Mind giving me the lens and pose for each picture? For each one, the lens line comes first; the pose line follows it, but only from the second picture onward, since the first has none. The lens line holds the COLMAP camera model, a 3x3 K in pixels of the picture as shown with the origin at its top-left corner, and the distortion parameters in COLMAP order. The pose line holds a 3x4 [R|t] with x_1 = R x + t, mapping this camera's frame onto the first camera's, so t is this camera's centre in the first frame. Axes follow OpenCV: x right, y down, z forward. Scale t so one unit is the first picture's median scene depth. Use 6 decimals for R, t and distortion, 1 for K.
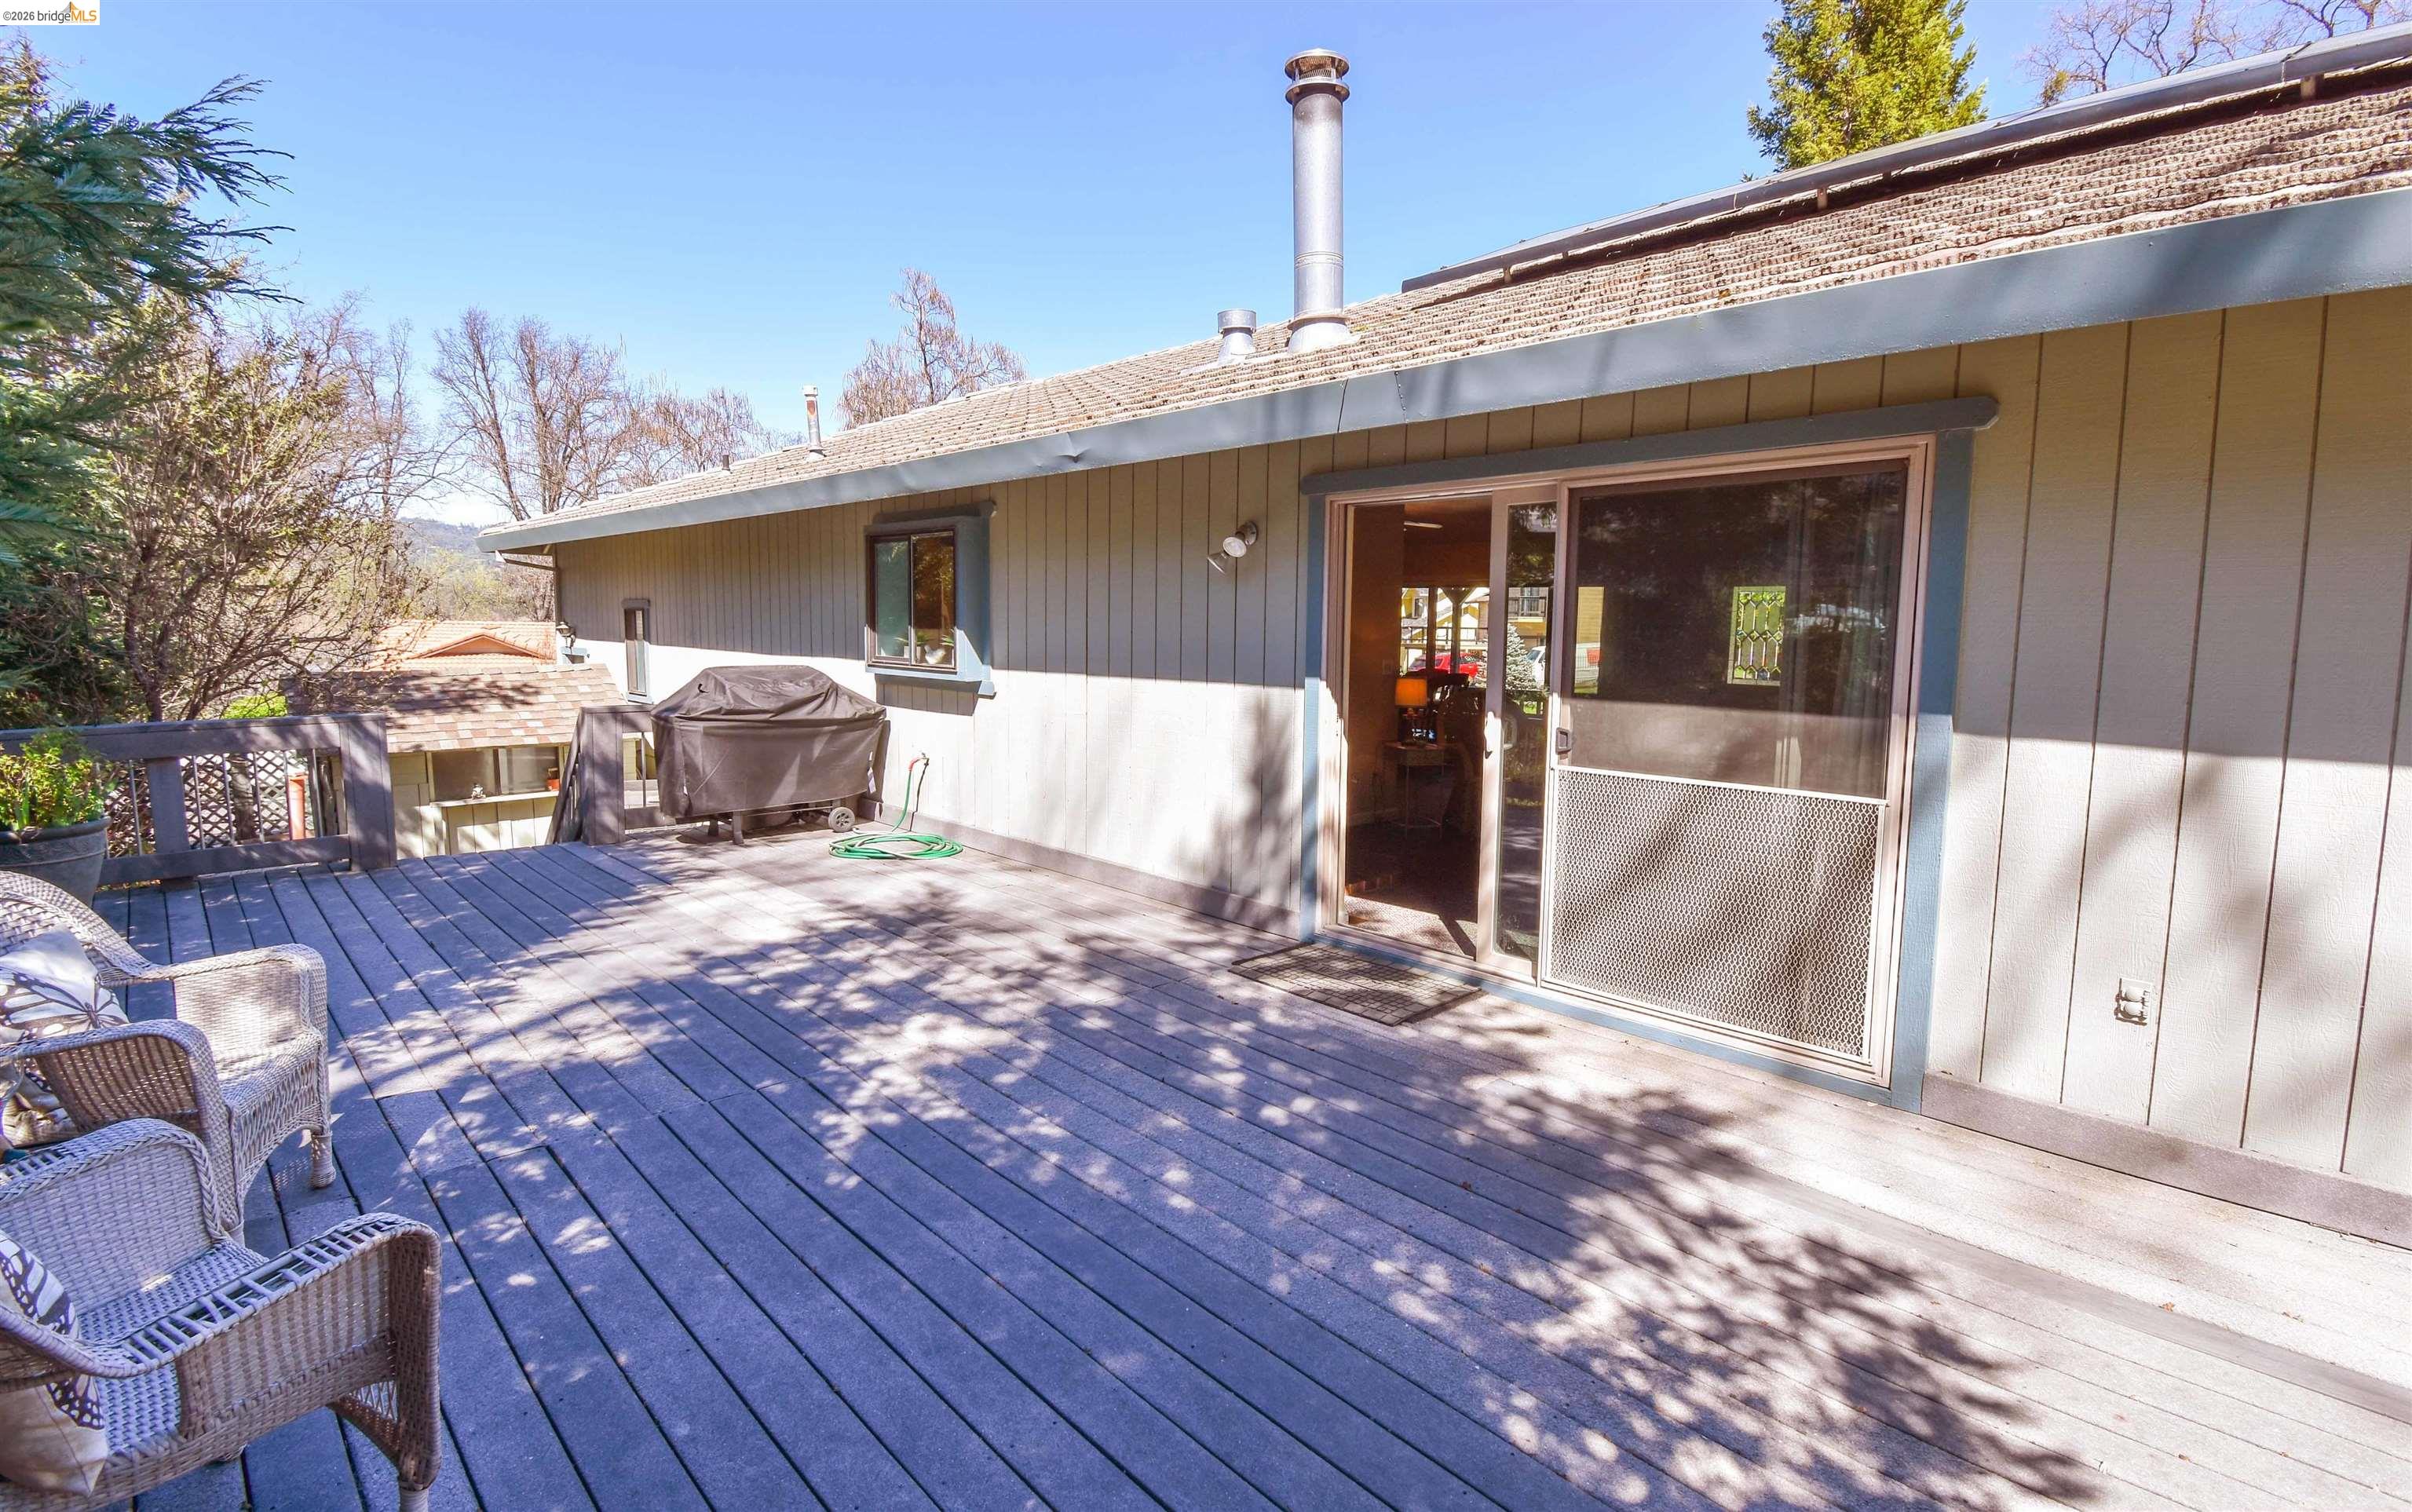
lens RADIAL K [[1124.8, 0, 1205.8], [0, 1124.8, 727.8], [0, 0, 1]] dist [0.012609, -0.000383]
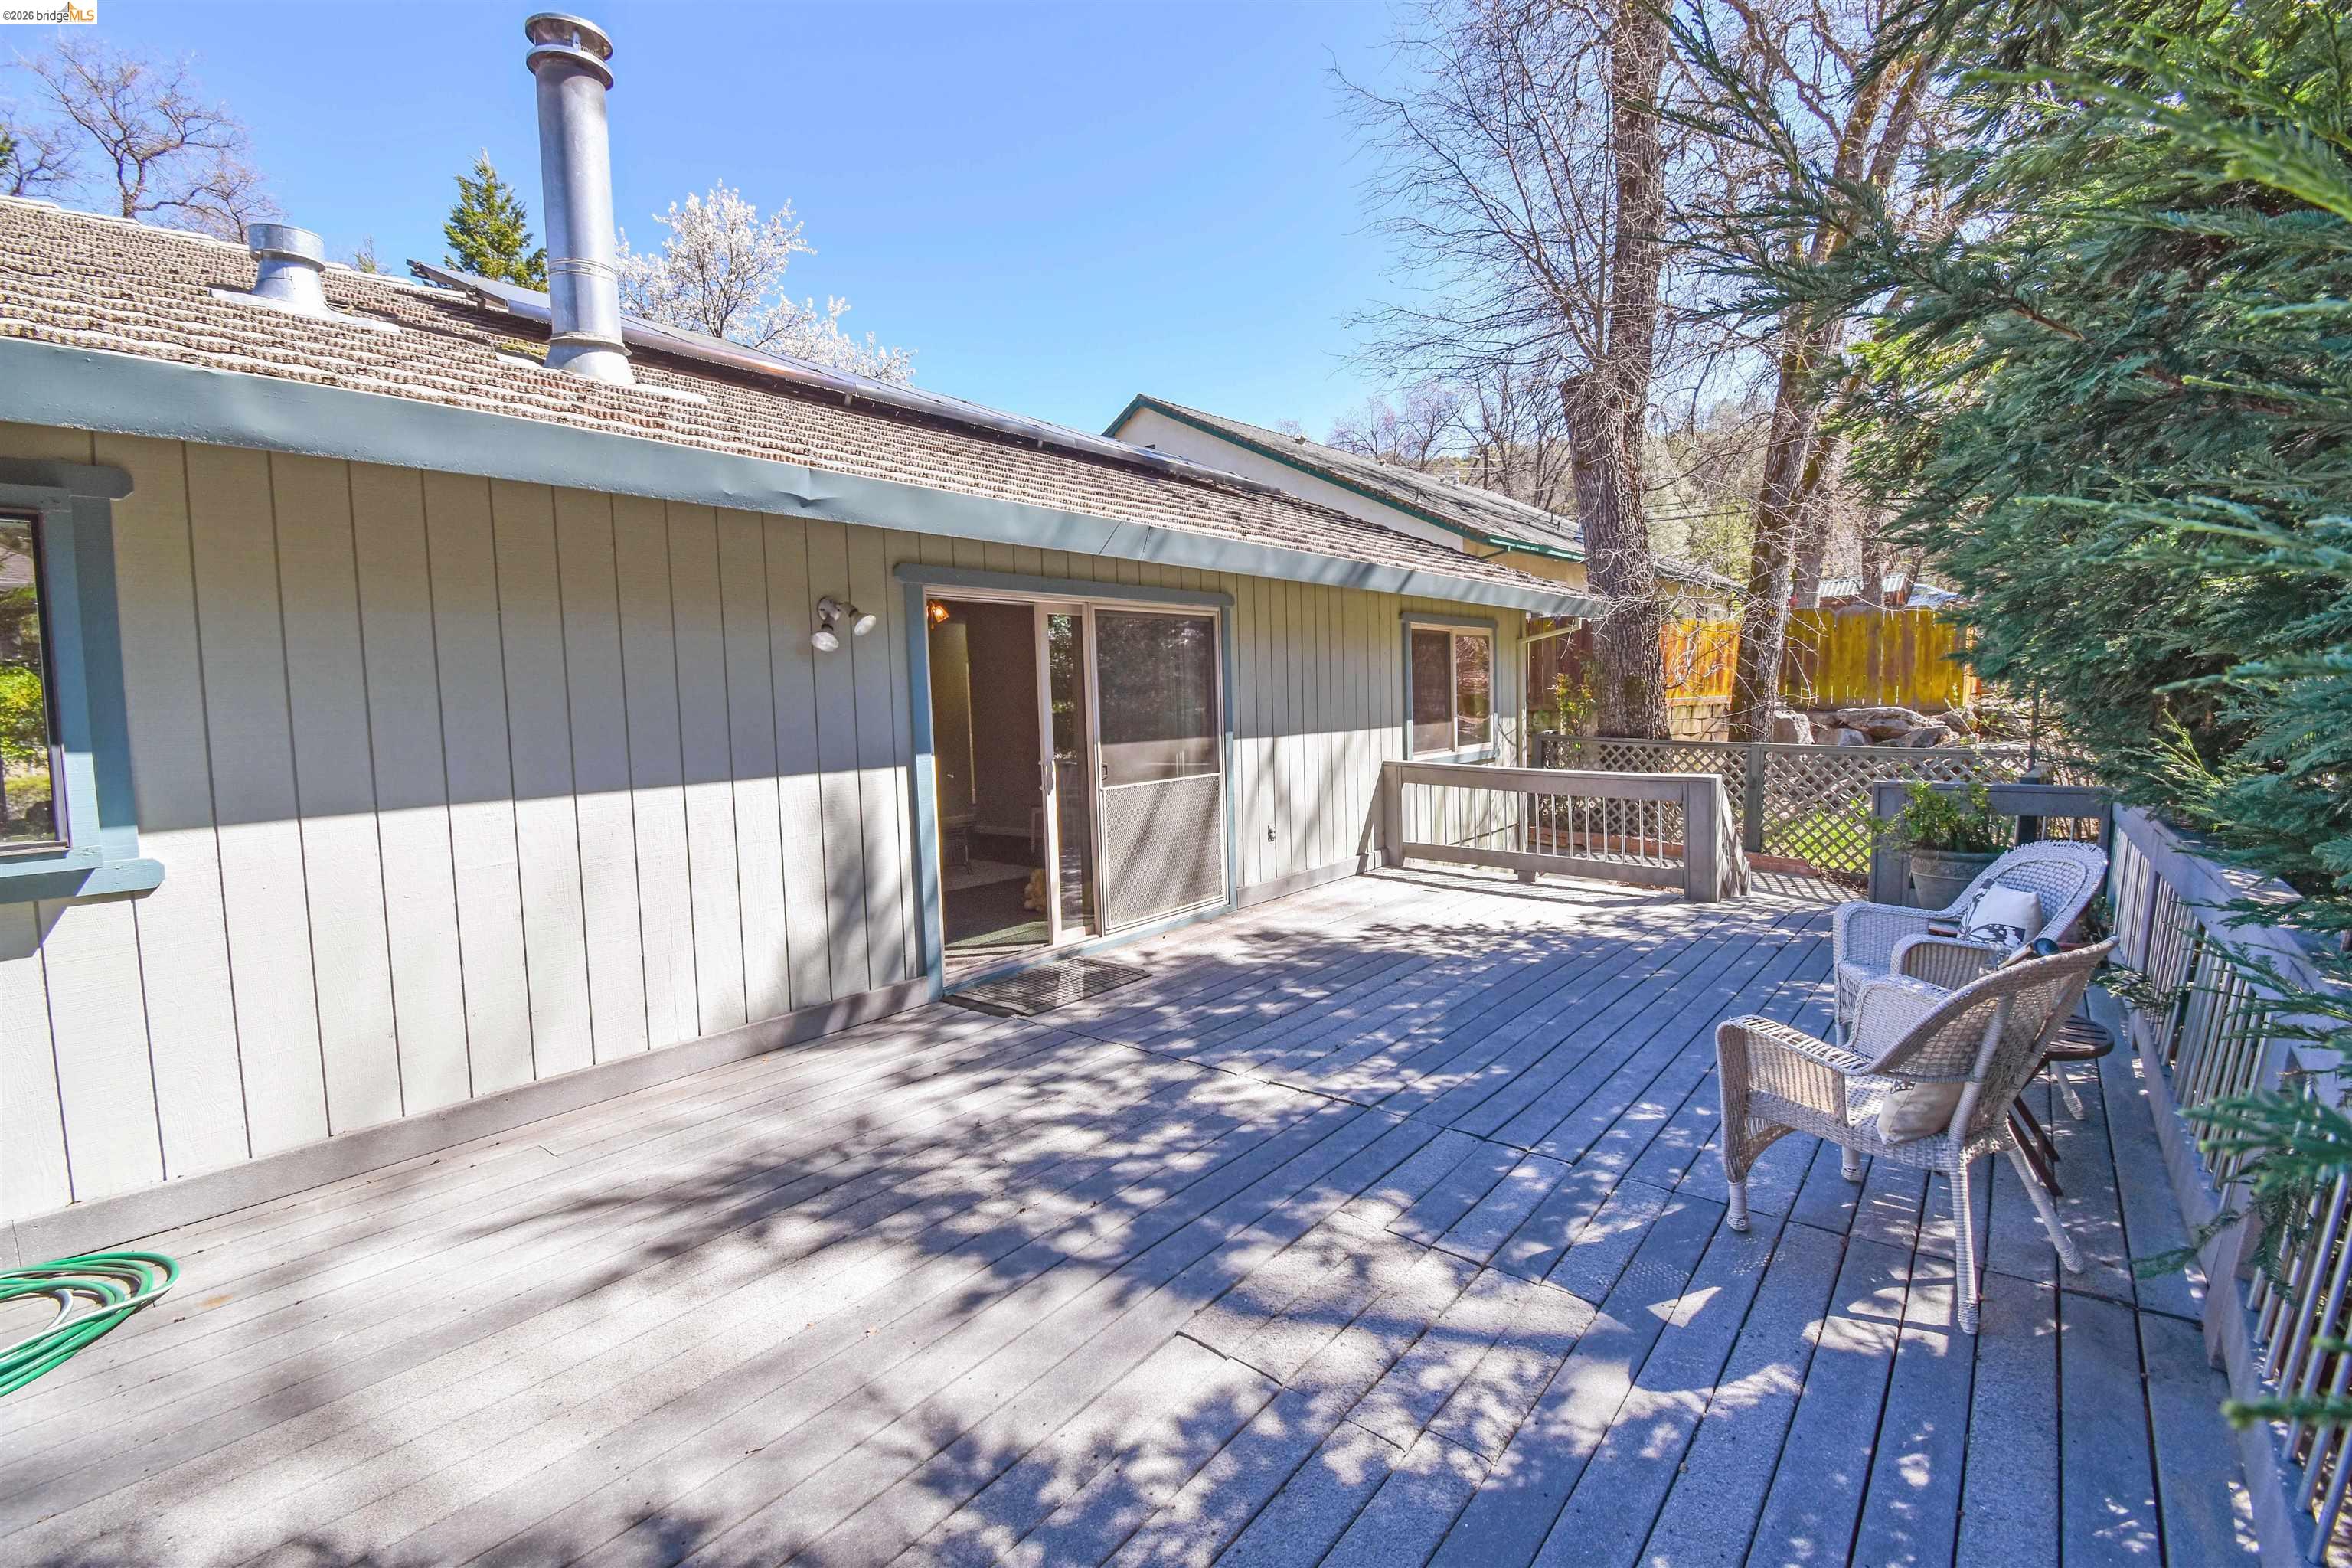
lens RADIAL K [[1030.5, 0, 1193.1], [0, 1030.5, 778.3], [0, 0, 1]] dist [0.025277, -0.025848]
pose [[-0.130778, -0.091331, 0.987196, -1.071108], [0.116683, 0.987409, 0.106808, -0.114639], [-0.984521, 0.129157, -0.118475, 1.025996]]
